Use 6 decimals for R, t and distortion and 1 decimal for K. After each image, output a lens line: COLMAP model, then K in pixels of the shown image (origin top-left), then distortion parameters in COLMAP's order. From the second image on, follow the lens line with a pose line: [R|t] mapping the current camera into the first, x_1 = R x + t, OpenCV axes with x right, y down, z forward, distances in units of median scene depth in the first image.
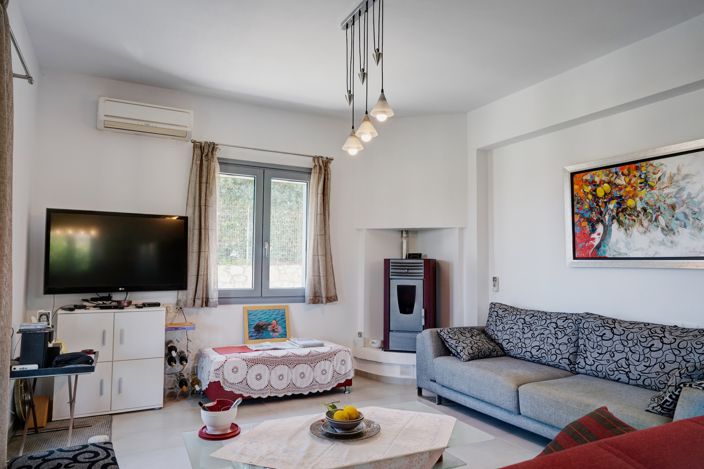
lens RADIAL K [[478.2, 0, 352.0], [0, 478.2, 234.5], [0, 0, 1]] dist [0.004146, 0.008106]
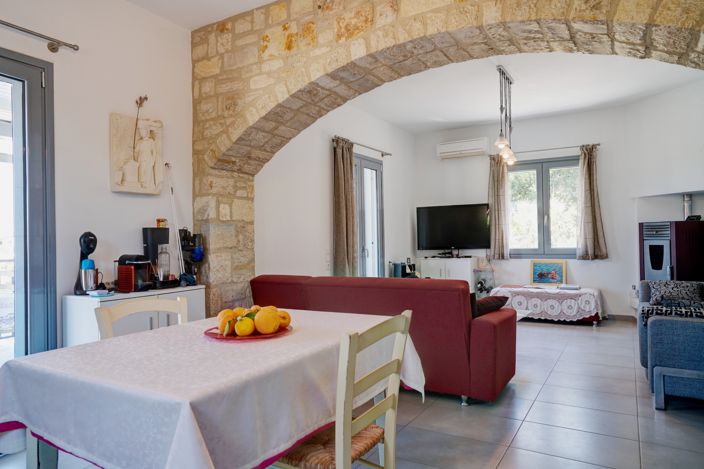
lens RADIAL K [[478.2, 0, 352.0], [0, 478.2, 234.5], [0, 0, 1]] dist [0.004146, 0.008106]
pose [[0.519981, -0.028933, -0.853688, 0.735123], [0.080917, 0.996600, 0.015509, 0.004196], [0.850337, -0.077142, 0.520554, -0.222718]]
